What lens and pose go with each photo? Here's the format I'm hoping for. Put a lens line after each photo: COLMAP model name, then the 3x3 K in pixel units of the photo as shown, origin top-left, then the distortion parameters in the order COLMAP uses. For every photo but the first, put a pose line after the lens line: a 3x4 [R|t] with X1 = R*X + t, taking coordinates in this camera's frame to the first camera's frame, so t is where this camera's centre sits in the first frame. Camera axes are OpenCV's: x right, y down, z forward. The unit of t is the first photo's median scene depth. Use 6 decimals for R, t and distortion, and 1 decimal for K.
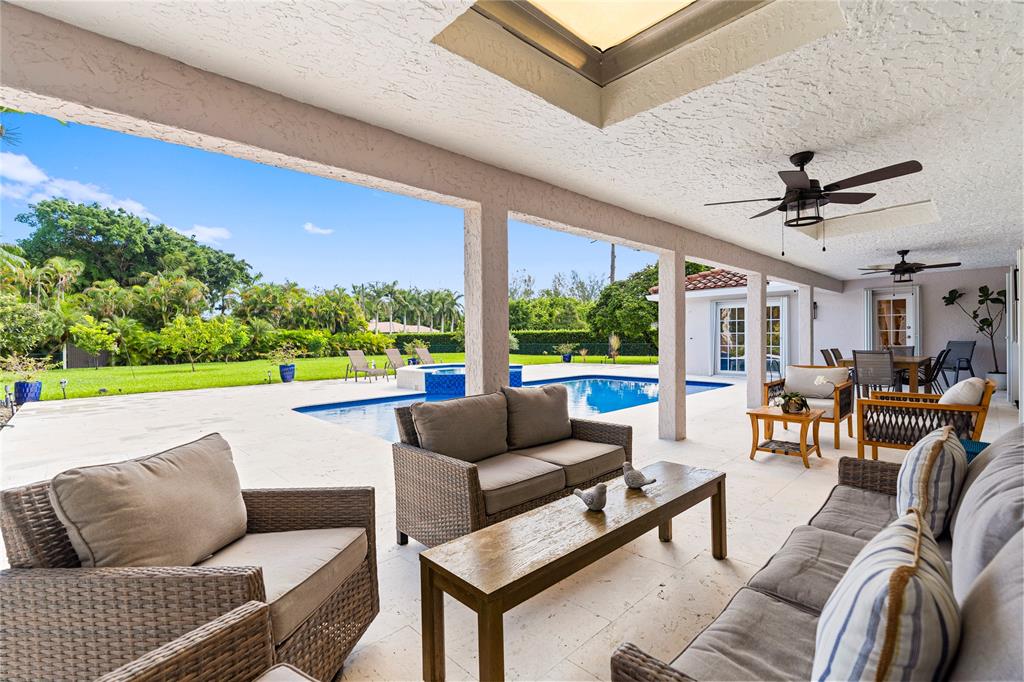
lens RADIAL K [[462.4, 0, 512.4], [0, 462.4, 337.7], [0, 0, 1]] dist [0.000359, 0.000148]
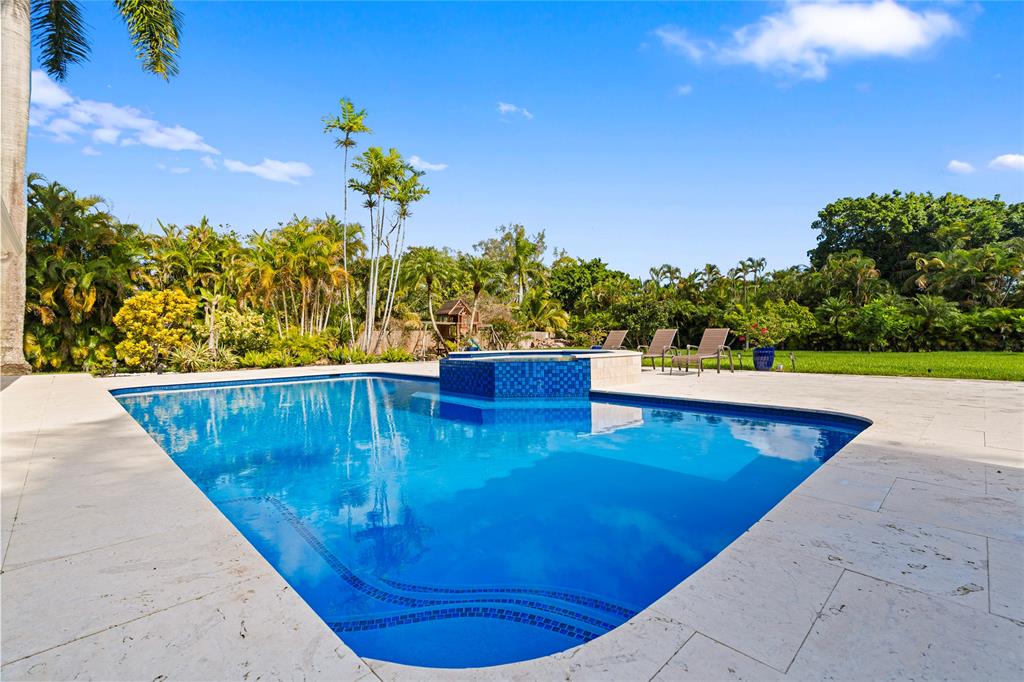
lens RADIAL K [[460.4, 0, 512.0], [0, 460.4, 341.0], [0, 0, 1]] dist [-0.001147, 0.000200]
pose [[0.016105, 0.009483, -0.999825, 0.108299], [0.016305, 0.999820, 0.009746, 0.009072], [0.999737, -0.016459, 0.015947, 0.206915]]
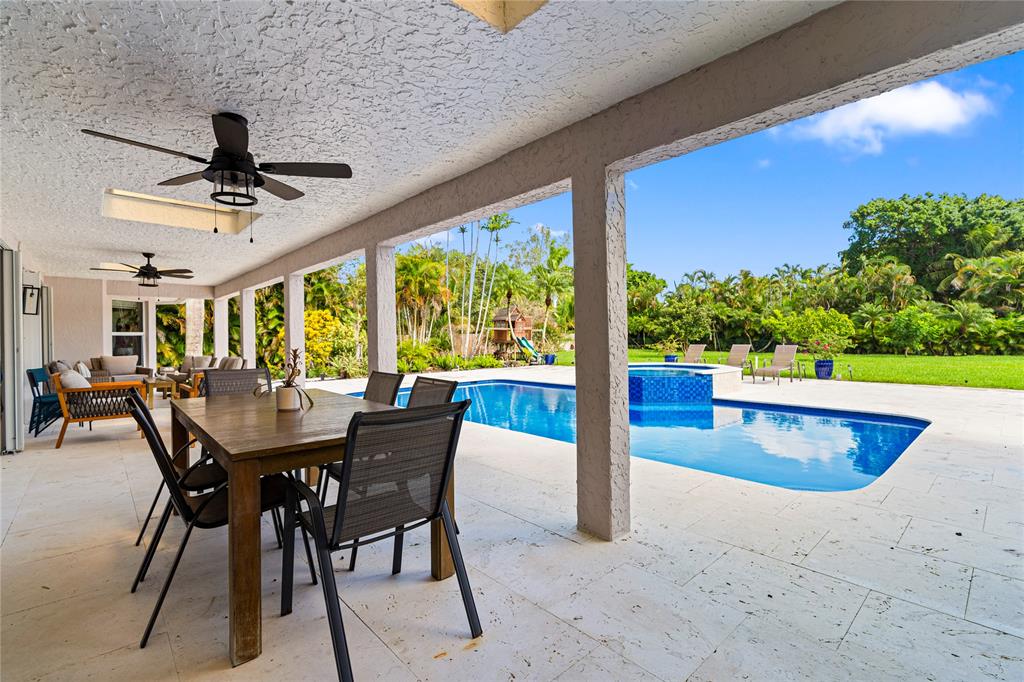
lens RADIAL K [[462.4, 0, 512.4], [0, 462.4, 337.7], [0, 0, 1]] dist [0.000359, 0.000148]
pose [[-0.020209, 0.007232, -0.999770, 0.150457], [0.017196, 0.999828, 0.006885, 0.000679], [0.999648, -0.017053, -0.020329, 0.166631]]
